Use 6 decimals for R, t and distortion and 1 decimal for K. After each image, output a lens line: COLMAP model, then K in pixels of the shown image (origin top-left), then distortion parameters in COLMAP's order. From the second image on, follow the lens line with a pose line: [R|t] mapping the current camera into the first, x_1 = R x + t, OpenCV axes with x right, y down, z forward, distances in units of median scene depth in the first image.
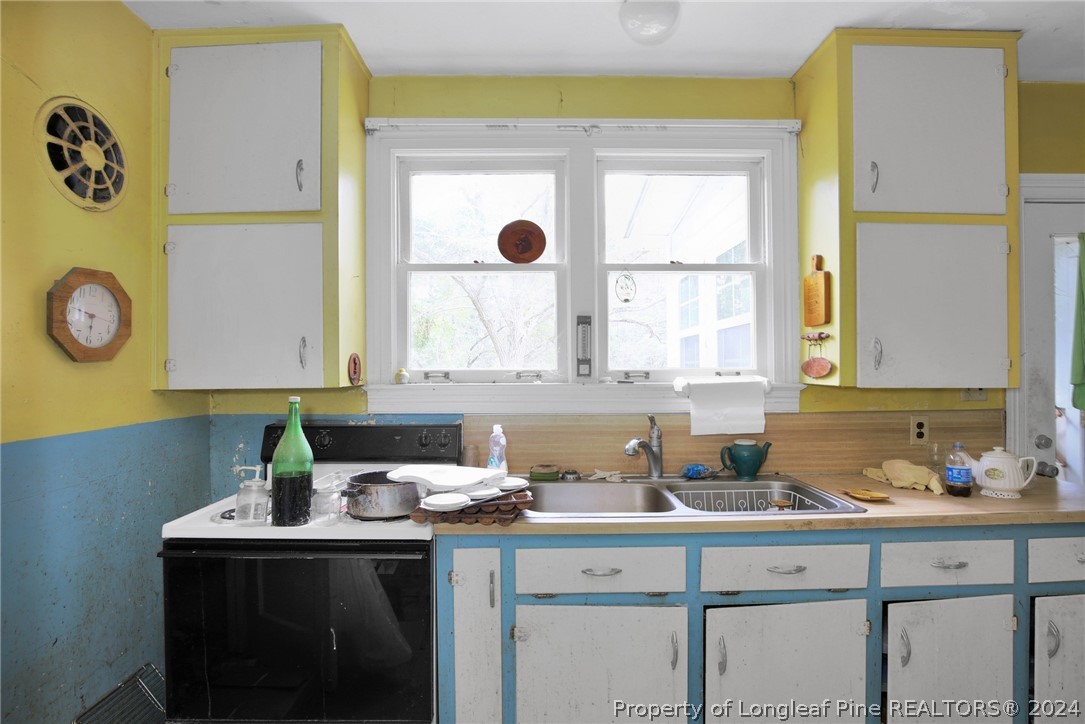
lens RADIAL K [[525.2, 0, 542.5], [0, 525.2, 363.3], [0, 0, 1]] dist [-0.012271, -0.001898]
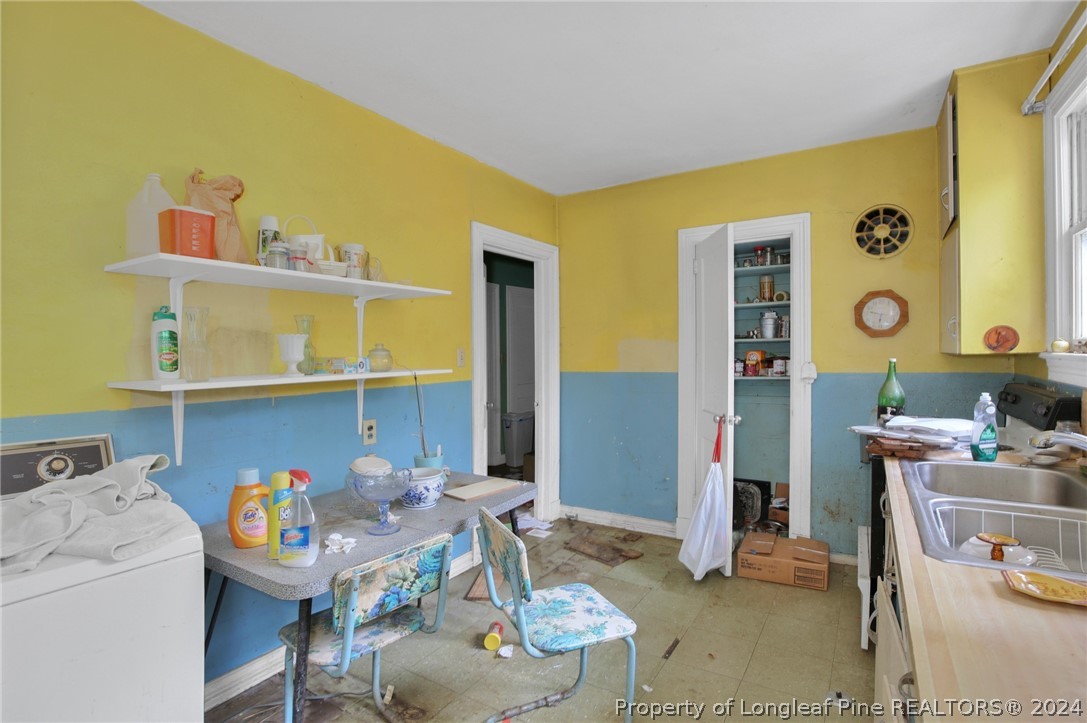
lens RADIAL K [[526.2, 0, 543.6], [0, 526.2, 354.8], [0, 0, 1]] dist [-0.012271, -0.001898]
pose [[-0.544580, 0.015781, -0.838561, 1.453535], [0.020113, 0.999781, 0.005753, 0.025508], [0.838468, -0.013733, -0.544778, 0.983532]]
